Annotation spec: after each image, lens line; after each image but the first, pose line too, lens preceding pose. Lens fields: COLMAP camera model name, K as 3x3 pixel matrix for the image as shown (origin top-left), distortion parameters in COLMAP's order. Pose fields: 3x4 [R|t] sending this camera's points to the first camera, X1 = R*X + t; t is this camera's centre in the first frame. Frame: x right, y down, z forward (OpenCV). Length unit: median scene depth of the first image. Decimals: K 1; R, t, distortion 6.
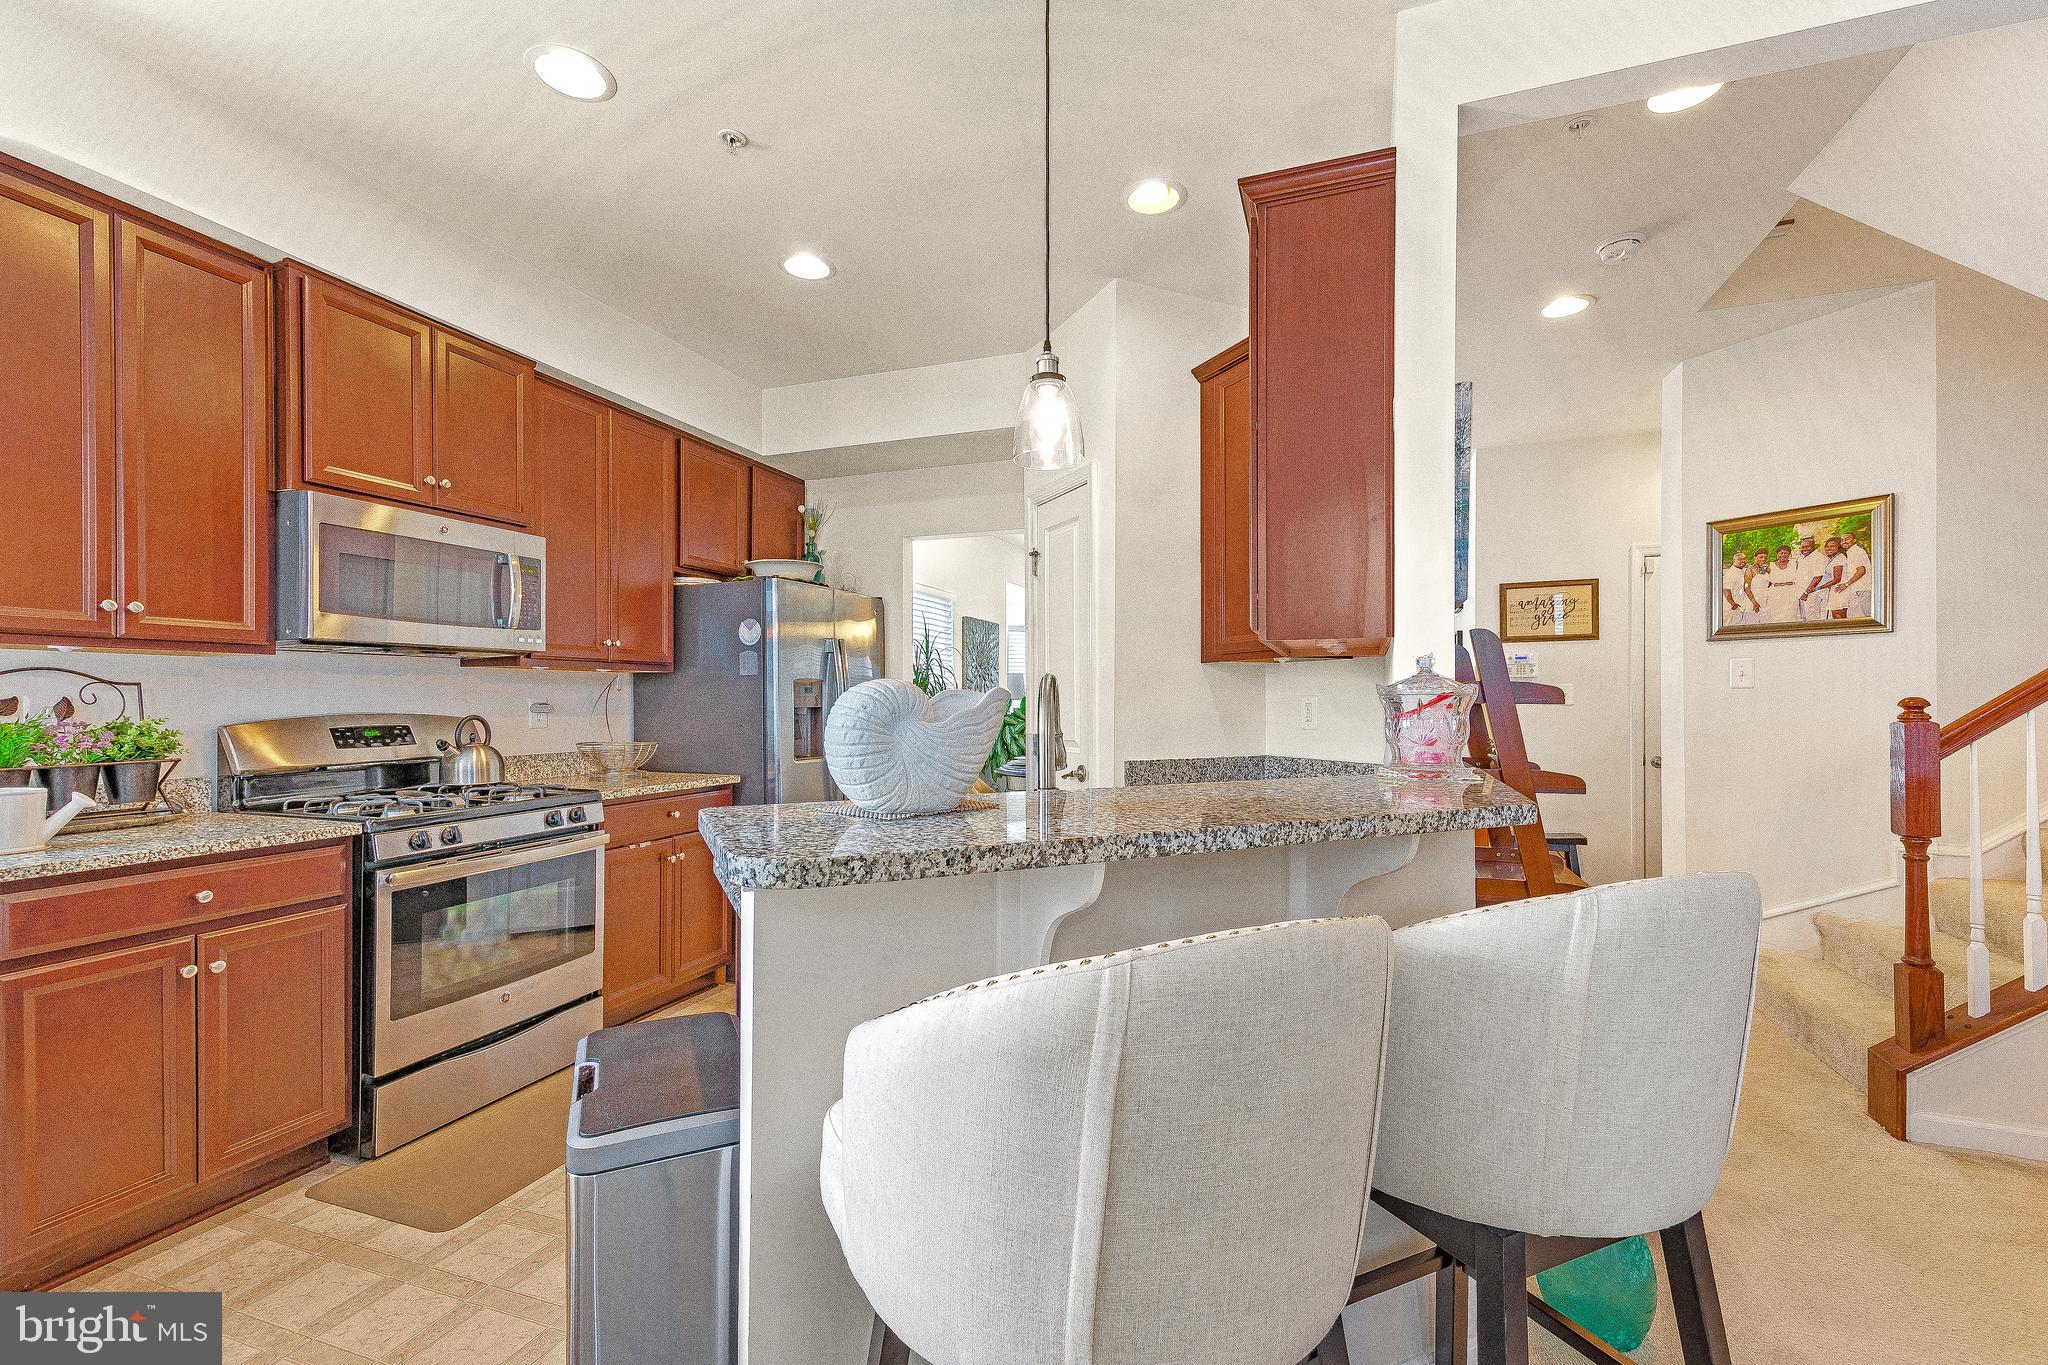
lens RADIAL K [[889.2, 0, 1025.3], [0, 889.2, 695.6], [0, 0, 1]] dist [0.019187, -0.003592]
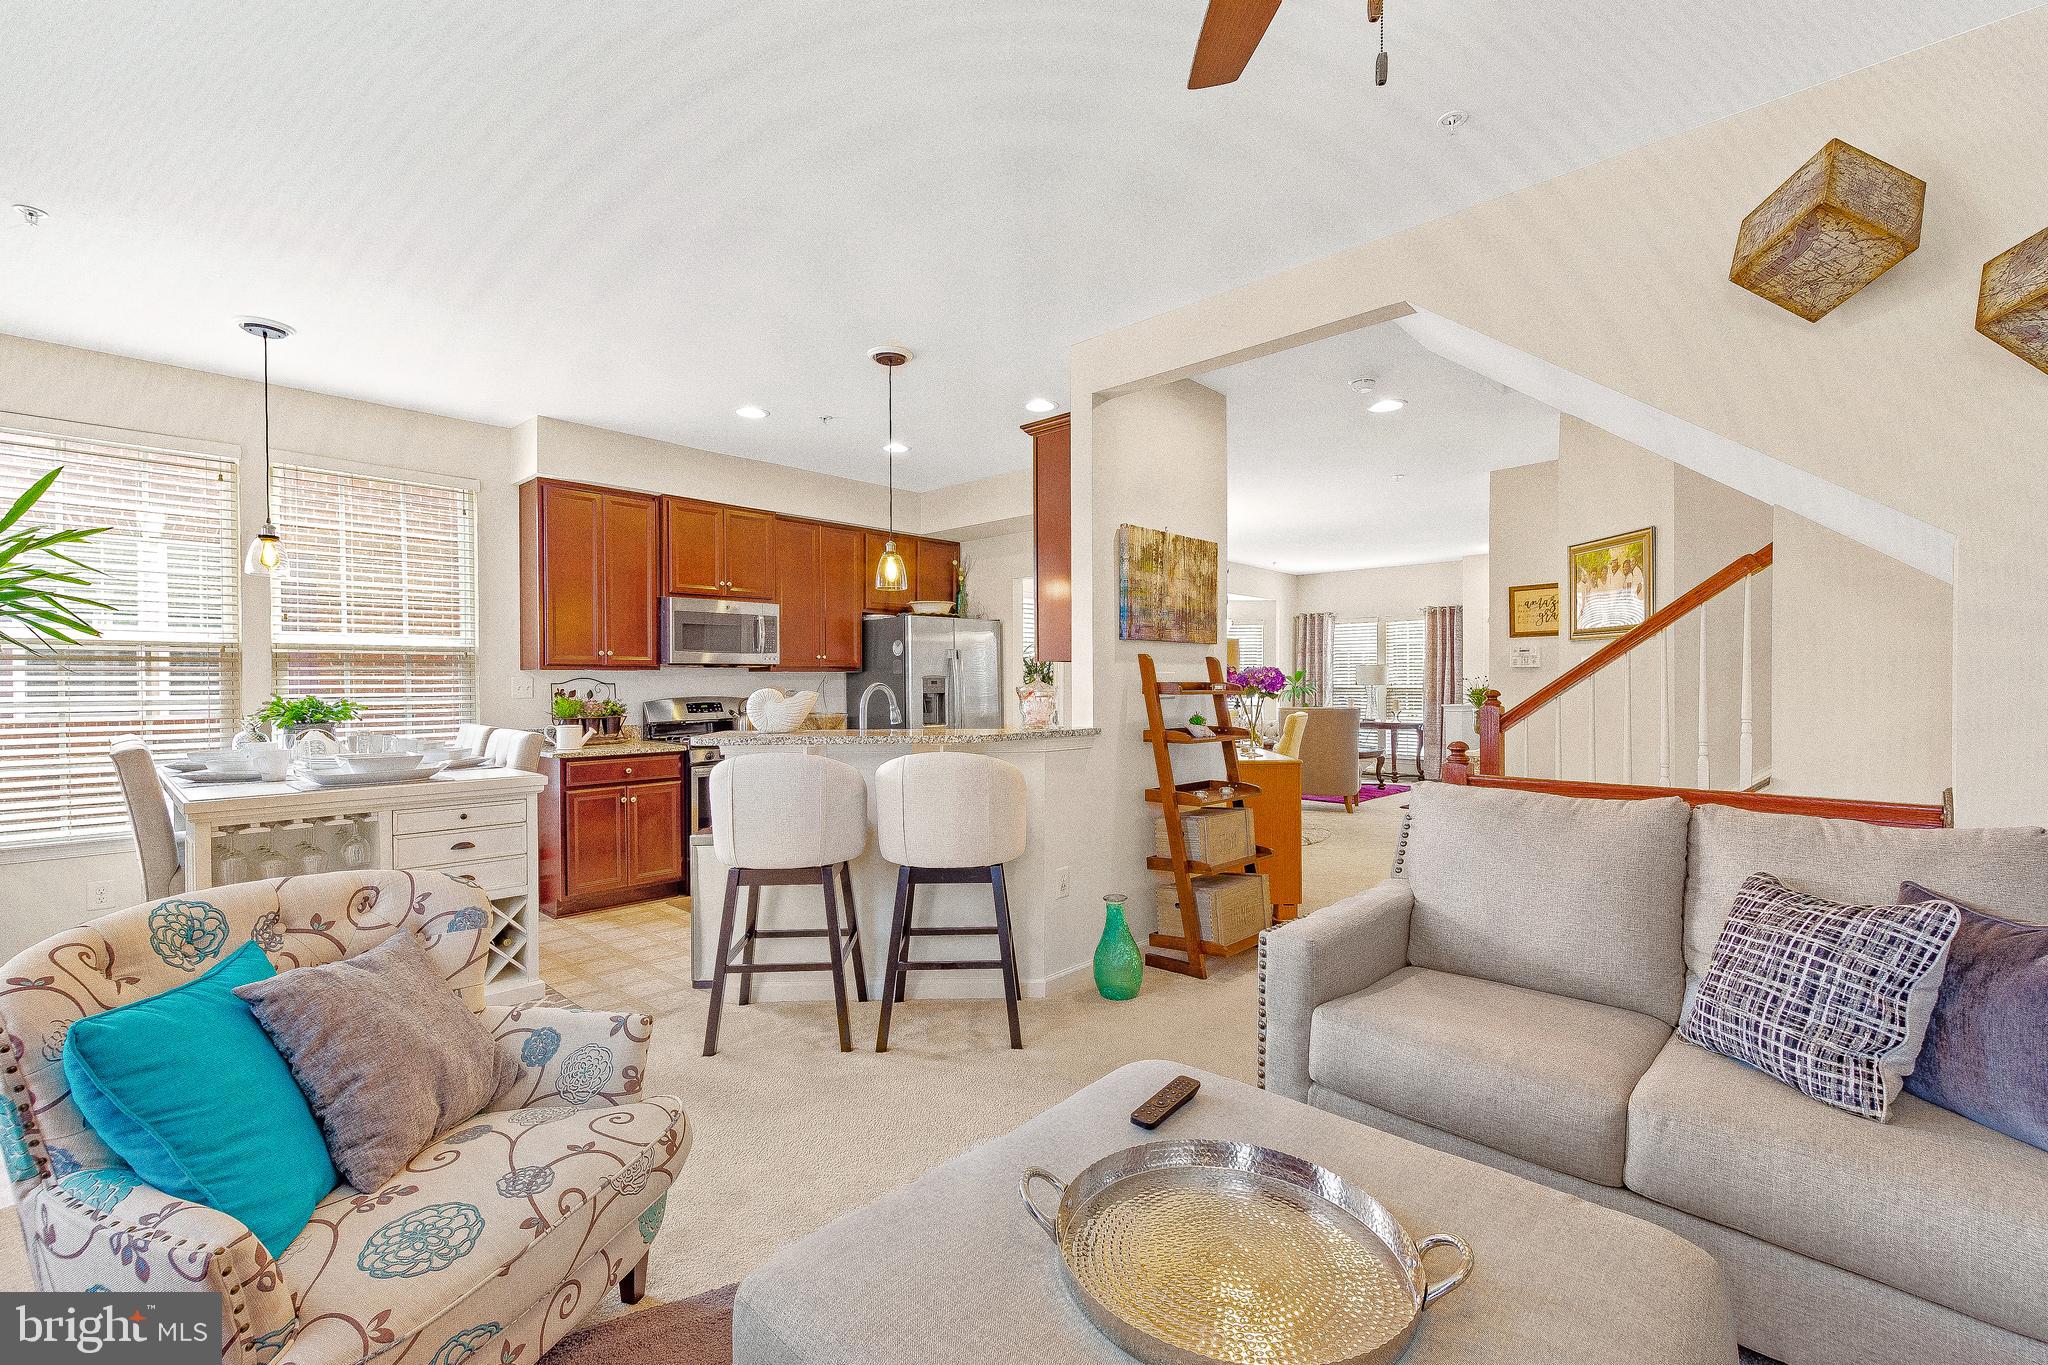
lens RADIAL K [[889.2, 0, 1018.4], [0, 889.2, 683.9], [0, 0, 1]] dist [0.019187, -0.003592]
pose [[0.914902, -0.002059, -0.403671, 0.734526], [0.005339, 0.999961, 0.006999, -0.019015], [0.403641, -0.008559, 0.914878, -0.561289]]
